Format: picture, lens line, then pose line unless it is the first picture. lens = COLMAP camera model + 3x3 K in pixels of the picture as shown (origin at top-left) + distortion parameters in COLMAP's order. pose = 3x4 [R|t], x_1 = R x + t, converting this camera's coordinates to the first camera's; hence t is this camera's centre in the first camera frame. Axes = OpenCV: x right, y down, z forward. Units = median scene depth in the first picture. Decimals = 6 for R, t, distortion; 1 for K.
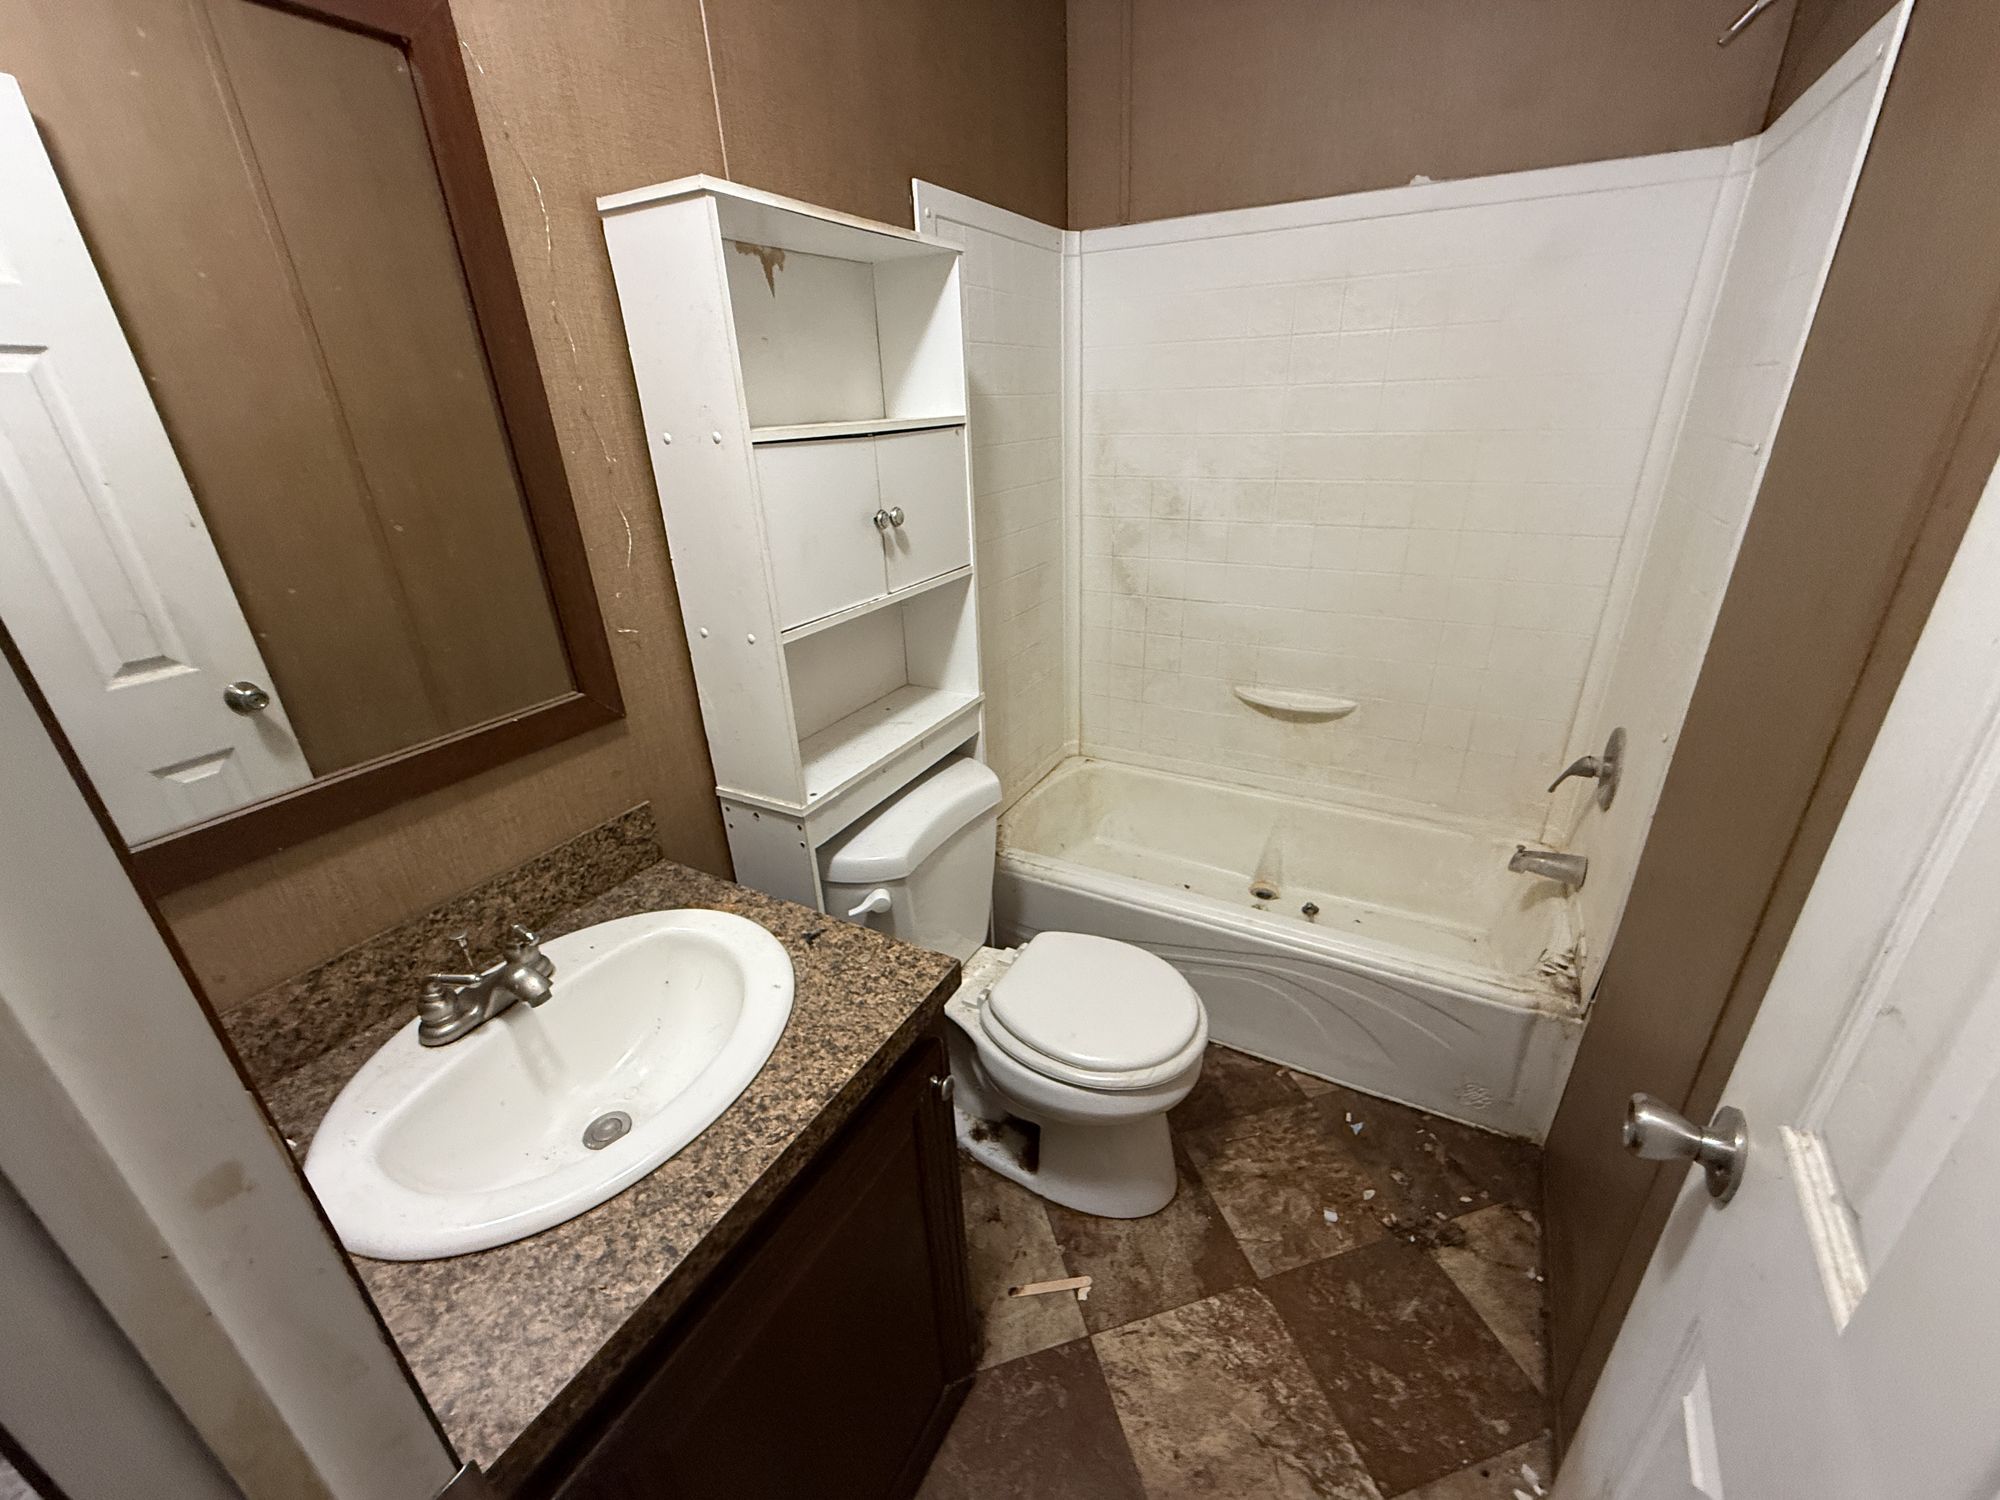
lens RADIAL K [[796.2, 0, 1001.5], [0, 796.2, 754.0], [0, 0, 1]] dist [0.000370, 0.000034]
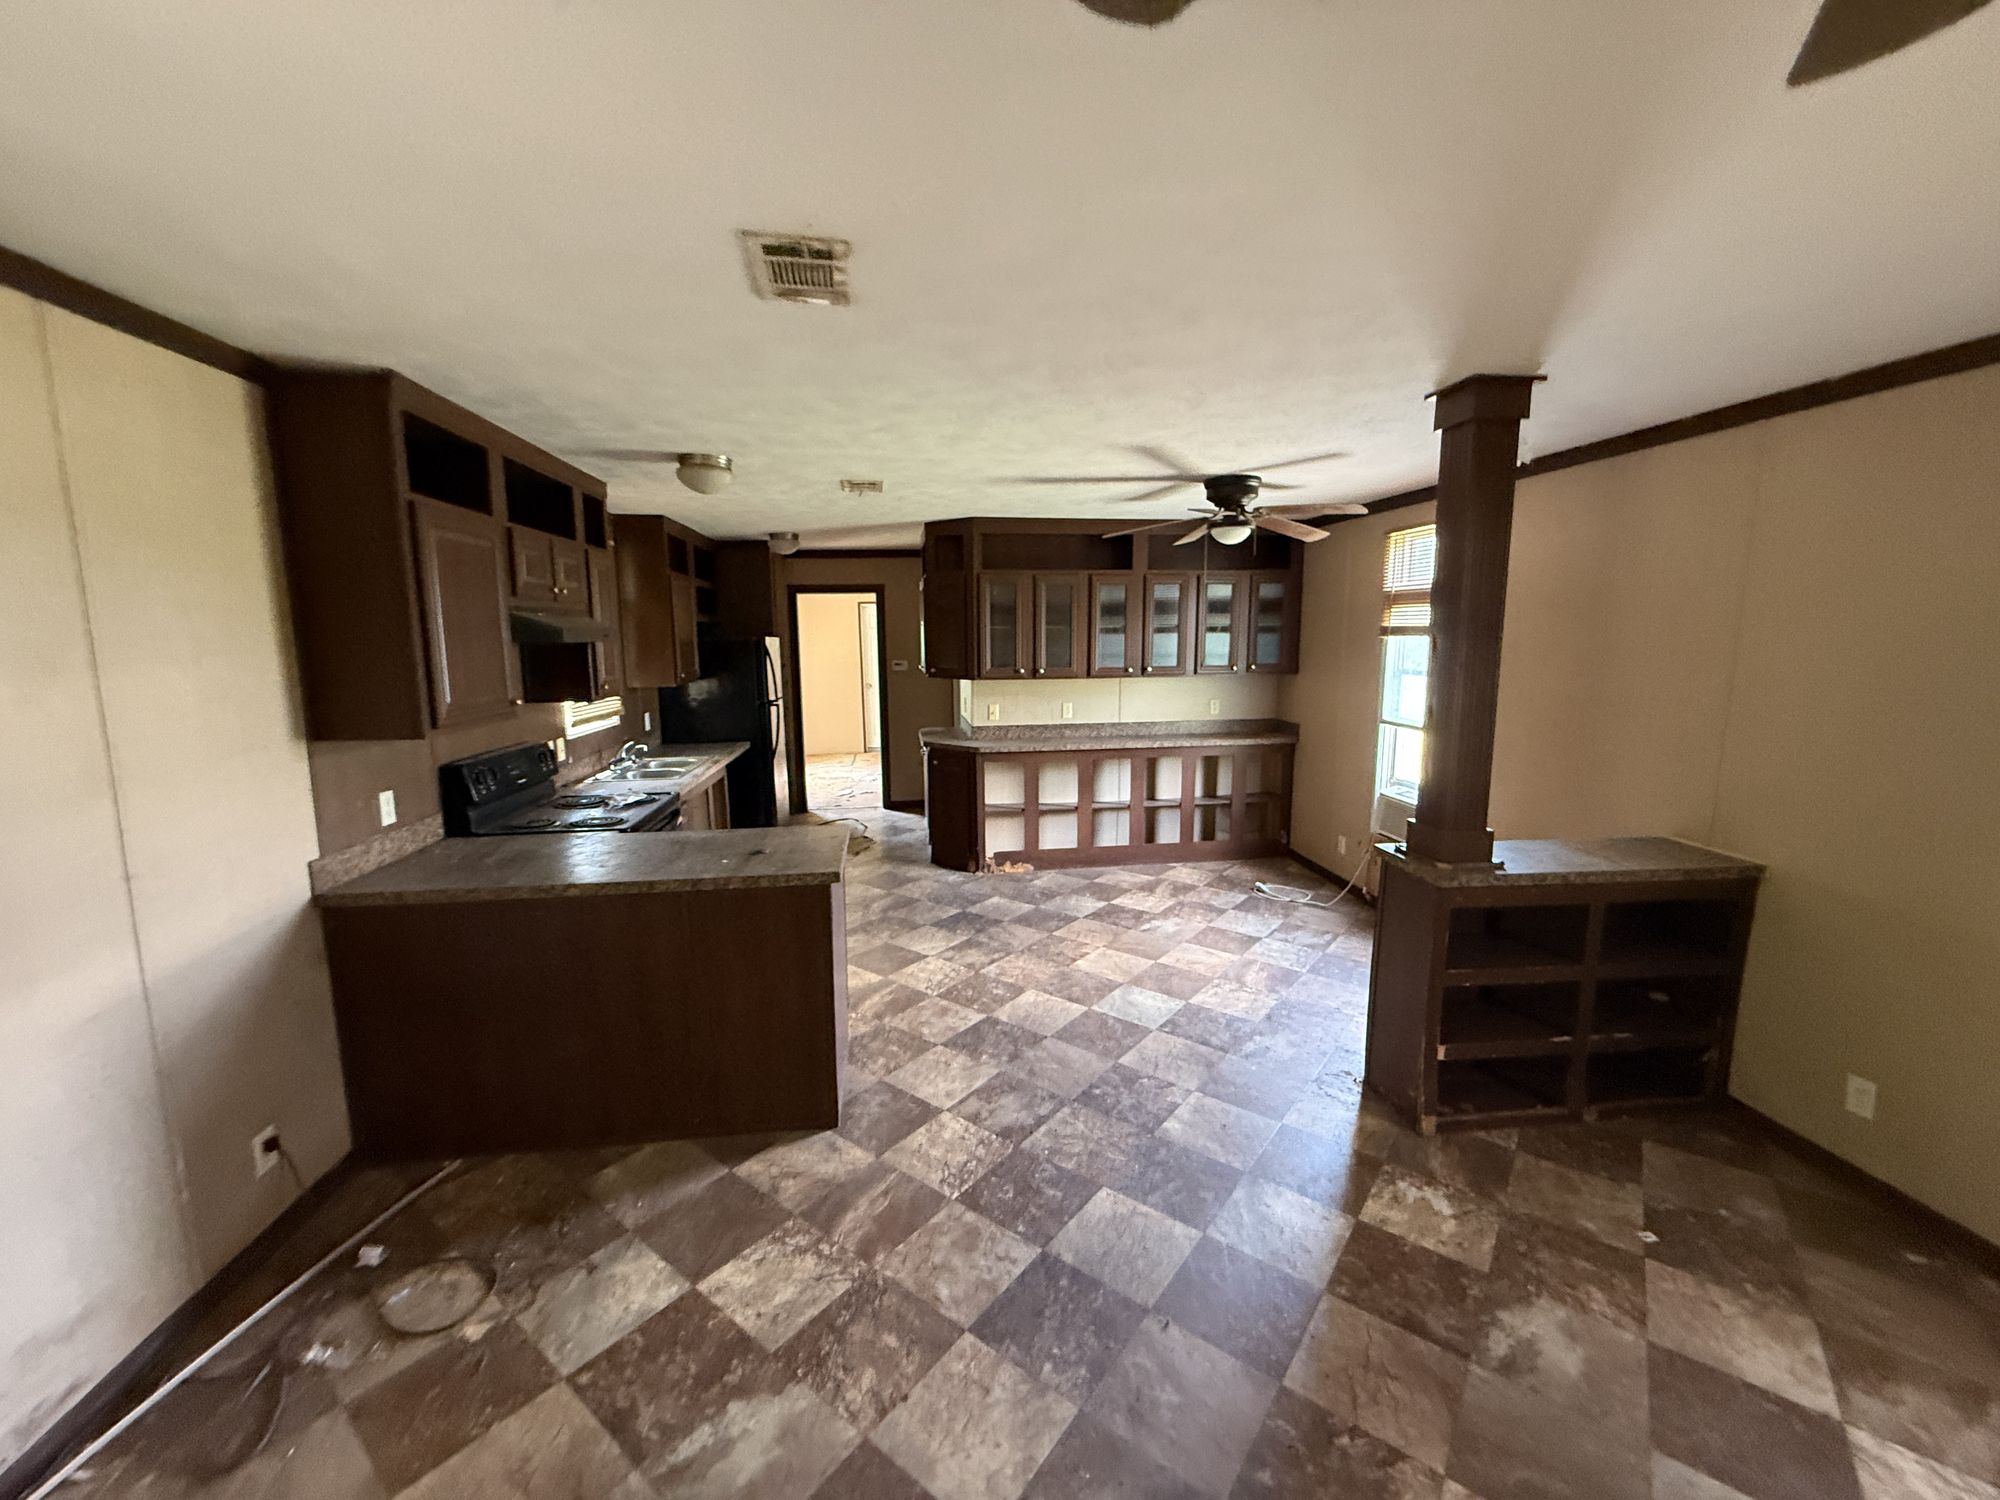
lens RADIAL K [[796.2, 0, 1000.6], [0, 796.2, 751.2], [0, 0, 1]] dist [0.000370, 0.000034]
pose [[0.600492, 0.153963, -0.784668, 2.571433], [-0.340113, 0.937278, -0.076375, 0.128689], [0.723693, 0.312738, 0.615193, -0.949828]]
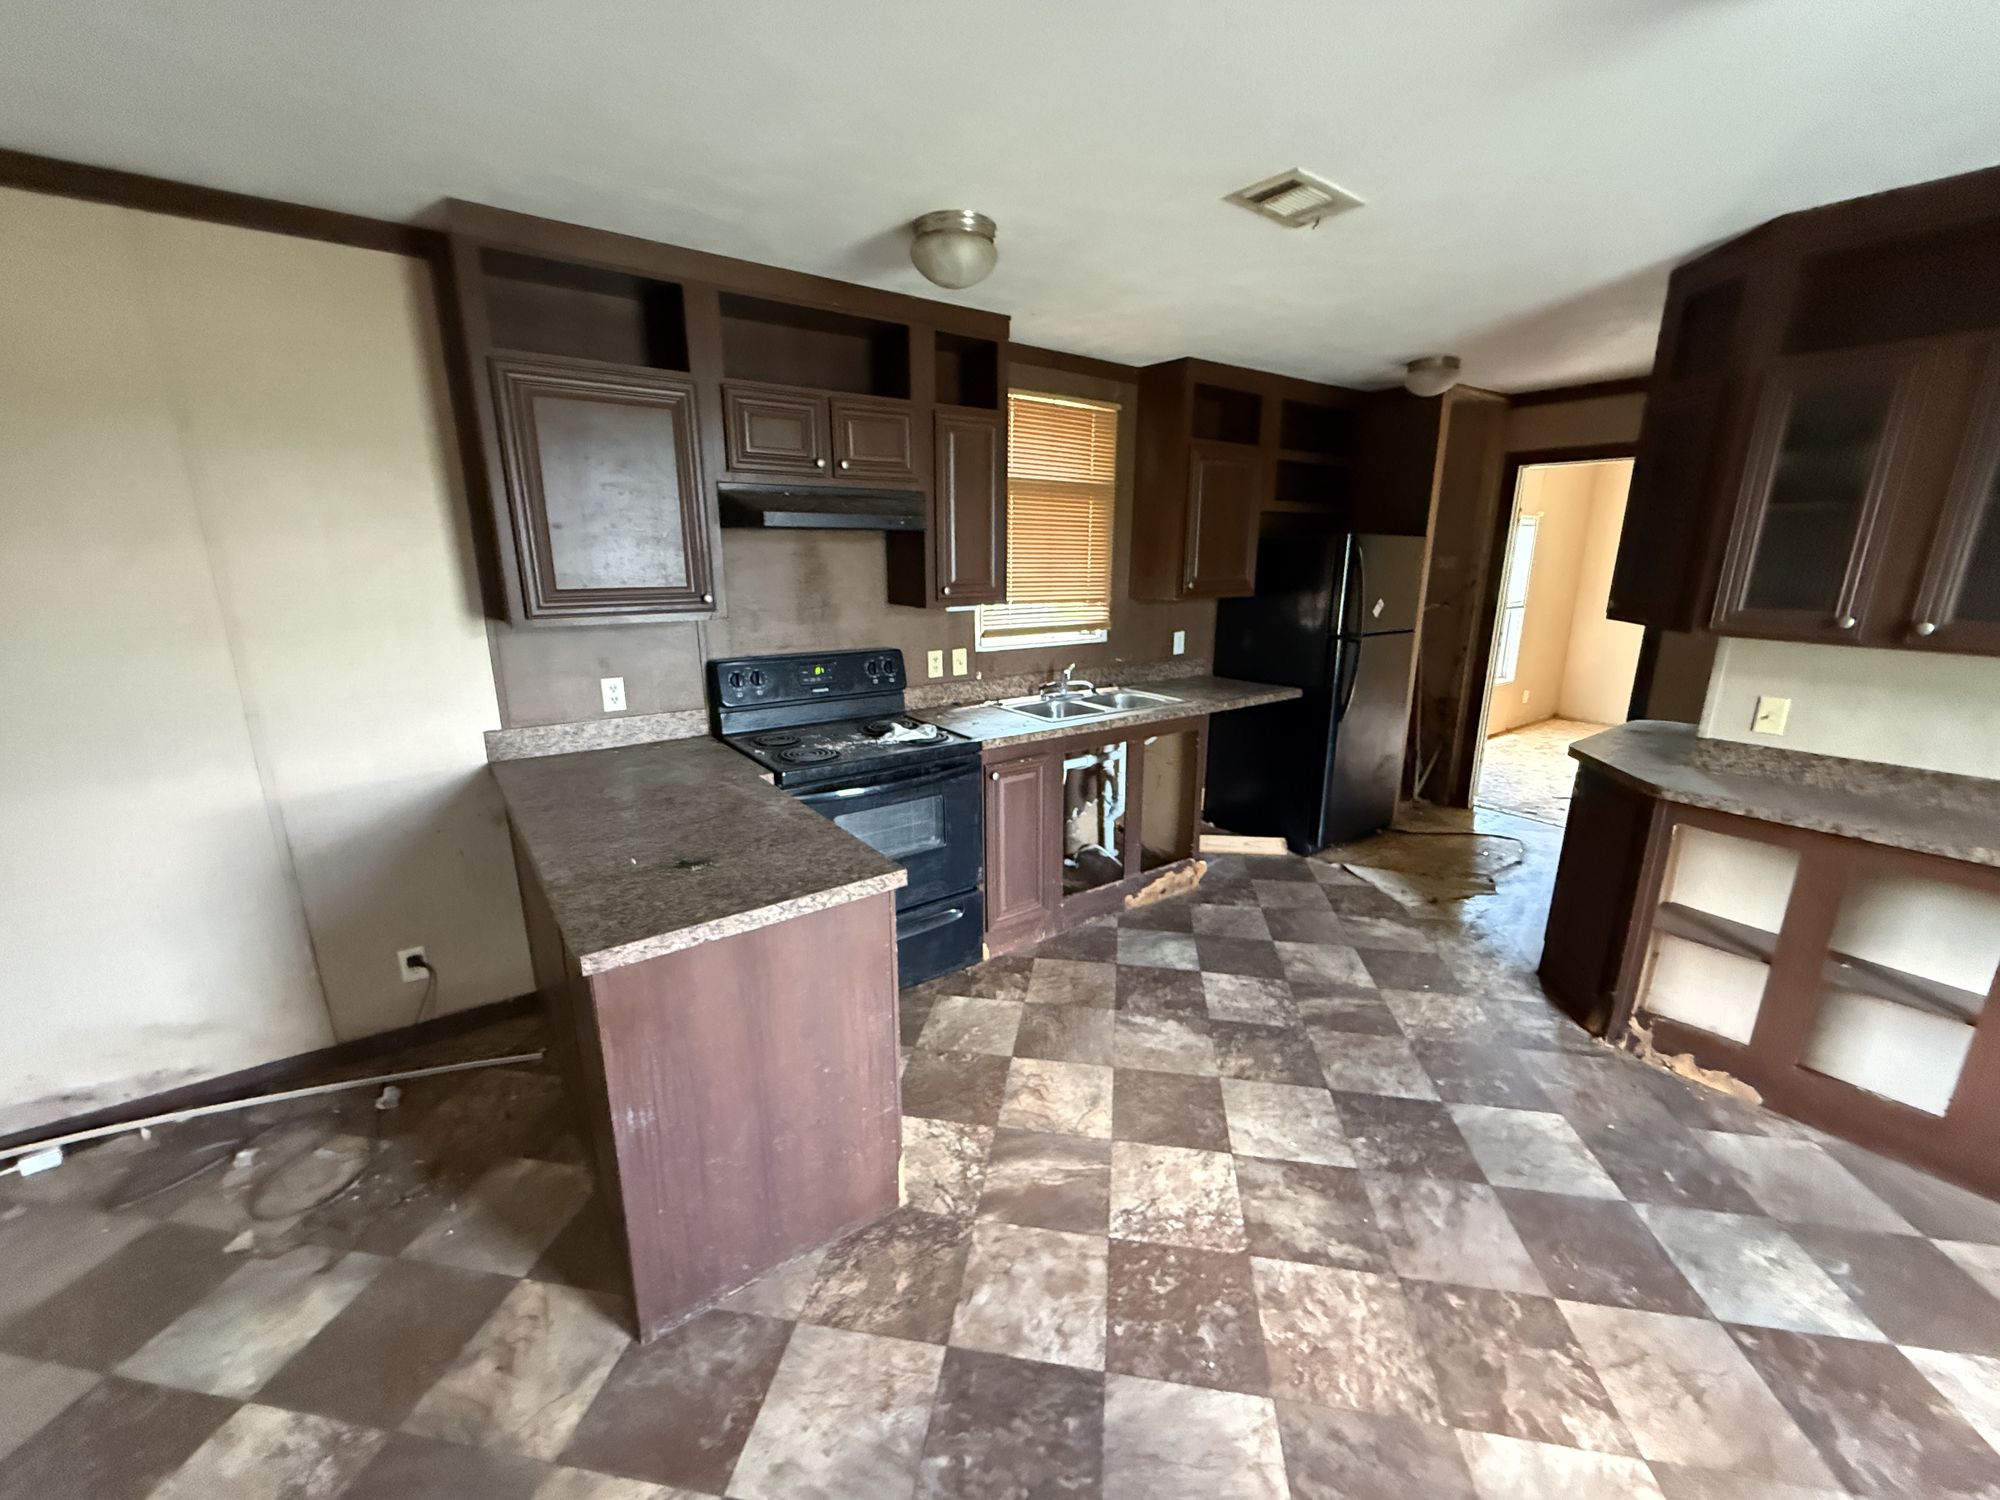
lens RADIAL K [[796.2, 0, 1000.4], [0, 796.2, 750.4], [0, 0, 1]] dist [0.000370, 0.000034]
pose [[-0.410548, 0.267074, -0.871850, 1.480580], [-0.358225, 0.832028, 0.423561, -0.456067], [0.838526, 0.486210, -0.245915, 0.607204]]
